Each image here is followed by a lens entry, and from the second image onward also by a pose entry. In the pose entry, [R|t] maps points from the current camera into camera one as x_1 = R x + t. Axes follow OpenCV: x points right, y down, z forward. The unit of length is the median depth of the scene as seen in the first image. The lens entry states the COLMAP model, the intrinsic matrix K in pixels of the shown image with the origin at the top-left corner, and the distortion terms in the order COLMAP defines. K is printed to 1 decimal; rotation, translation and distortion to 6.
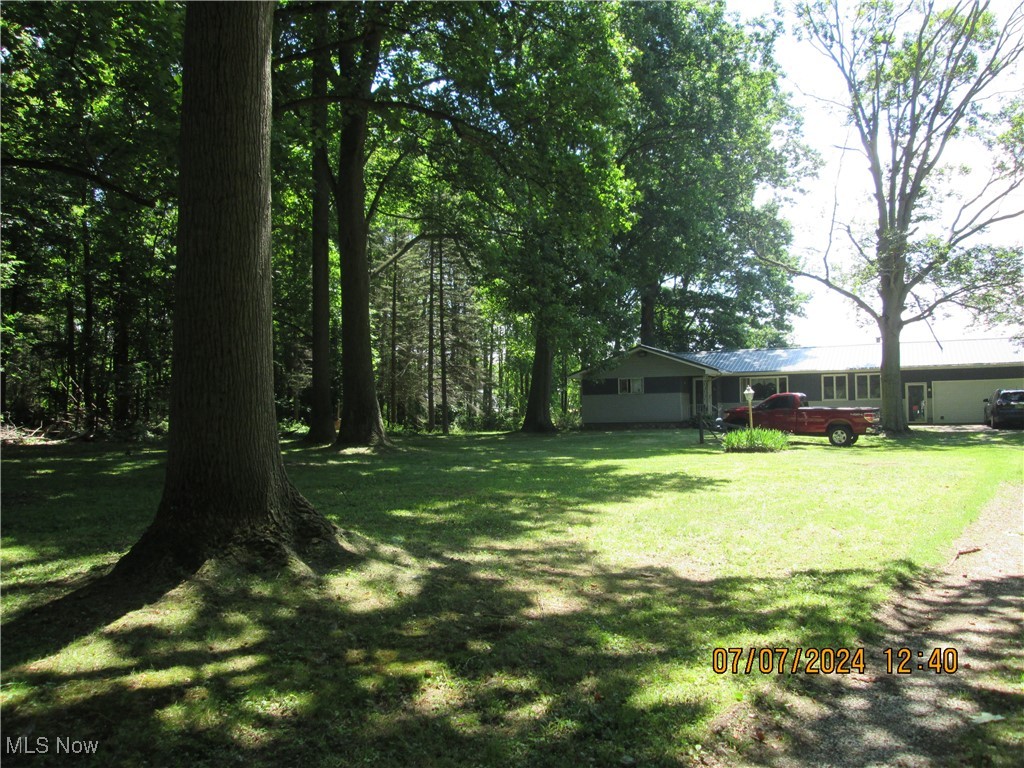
lens RADIAL K [[826.4, 0, 510.7], [0, 826.4, 398.9], [0, 0, 1]] dist [-0.049983, 0.000810]
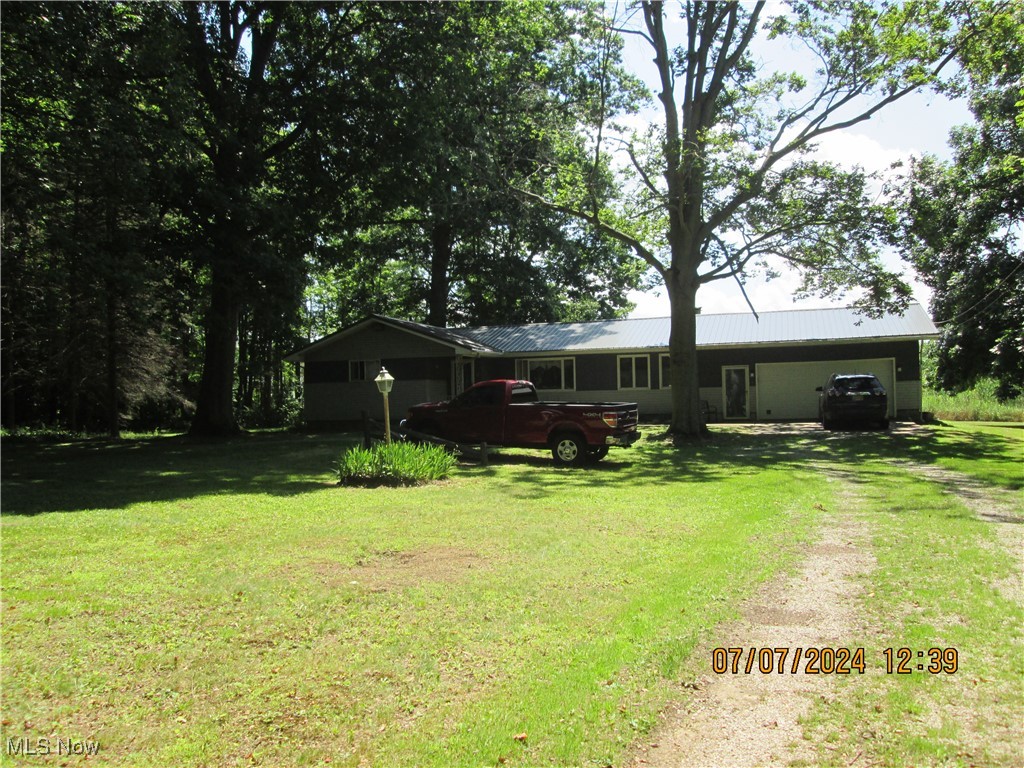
lens RADIAL K [[839.1, 0, 512.0], [0, 839.1, 384.0], [0, 0, 1]] dist [-0.040104, 0.001405]
pose [[0.992131, -0.003412, 0.125156, 0.225547], [0.003725, 0.999990, -0.002269, -0.002225], [-0.125147, 0.002717, 0.992134, 0.301615]]
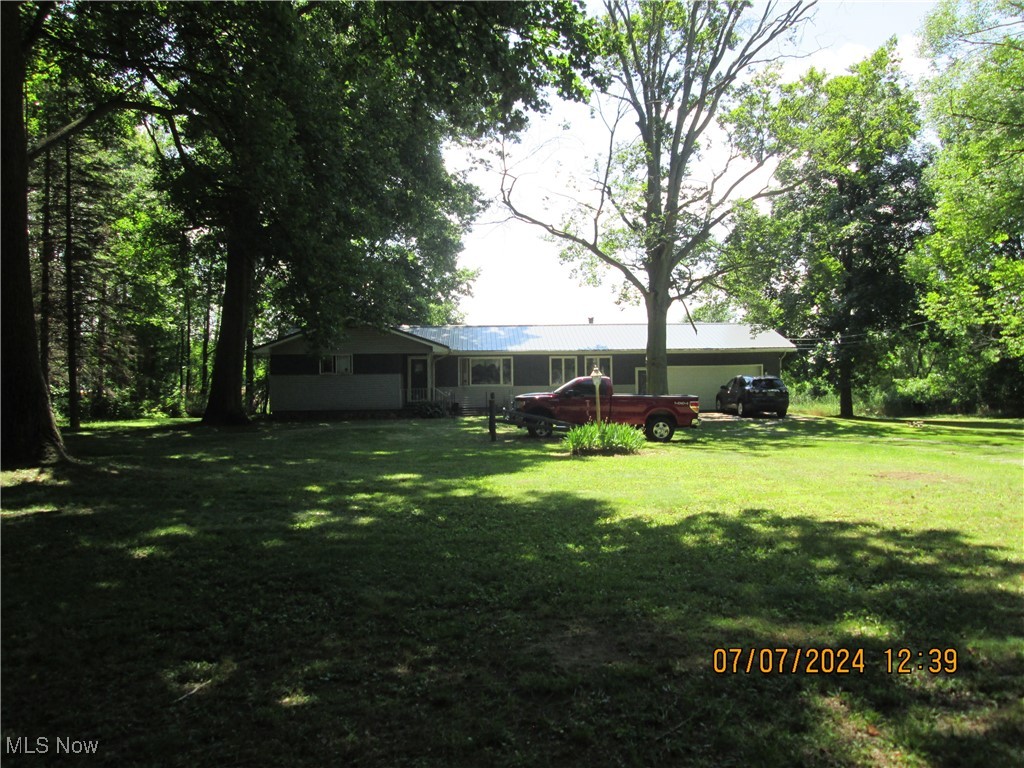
lens RADIAL K [[839.1, 0, 512.0], [0, 839.1, 384.0], [0, 0, 1]] dist [-0.040104, 0.001405]
pose [[0.879350, 0.010456, 0.476061, -0.106168], [-0.011722, 0.999931, -0.000311, 0.001508], [-0.476032, -0.005307, 0.879412, 0.266560]]
